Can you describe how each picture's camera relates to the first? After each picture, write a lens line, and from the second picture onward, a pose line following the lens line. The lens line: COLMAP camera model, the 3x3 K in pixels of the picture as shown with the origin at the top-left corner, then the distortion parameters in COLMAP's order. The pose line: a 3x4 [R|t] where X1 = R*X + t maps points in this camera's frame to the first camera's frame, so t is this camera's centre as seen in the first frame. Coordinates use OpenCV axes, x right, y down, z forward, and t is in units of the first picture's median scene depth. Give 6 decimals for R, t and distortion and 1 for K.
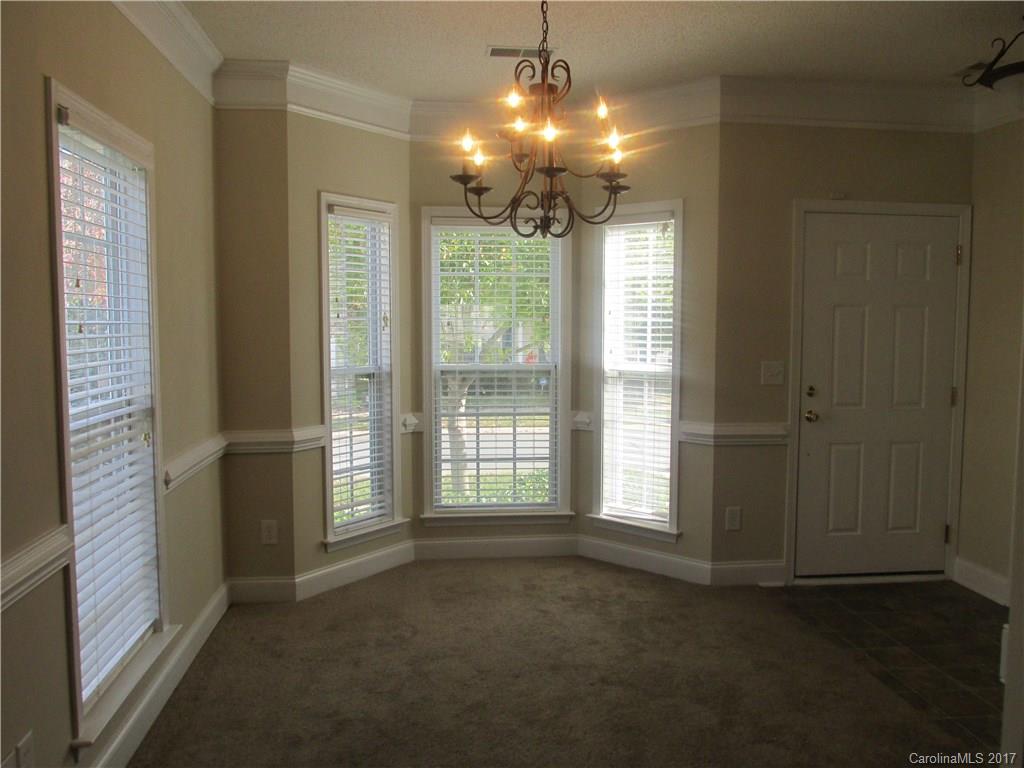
lens RADIAL K [[838.0, 0, 511.5], [0, 838.0, 382.8], [0, 0, 1]] dist [-0.005650, -0.000092]
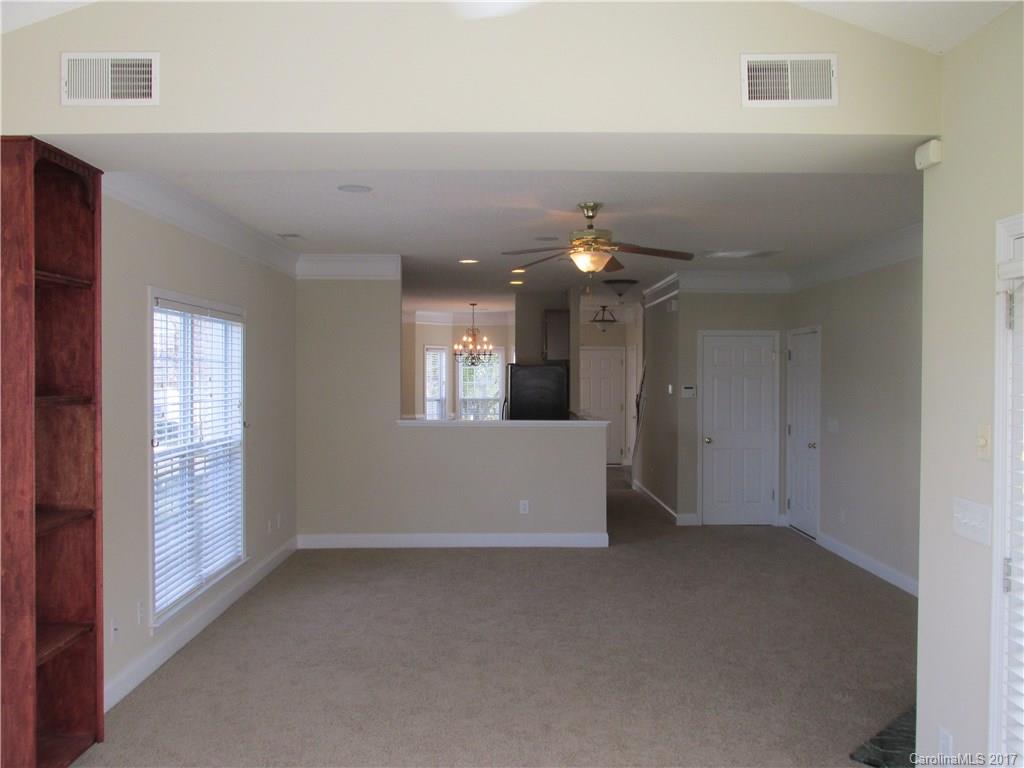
lens RADIAL K [[838.0, 0, 511.3], [0, 838.0, 384.0], [0, 0, 1]] dist [-0.005650, -0.000092]
pose [[0.994339, 0.001159, -0.106245, 0.449009], [-0.008585, 0.997547, -0.069472, 0.150993], [0.105903, 0.069991, 0.991910, -2.161272]]
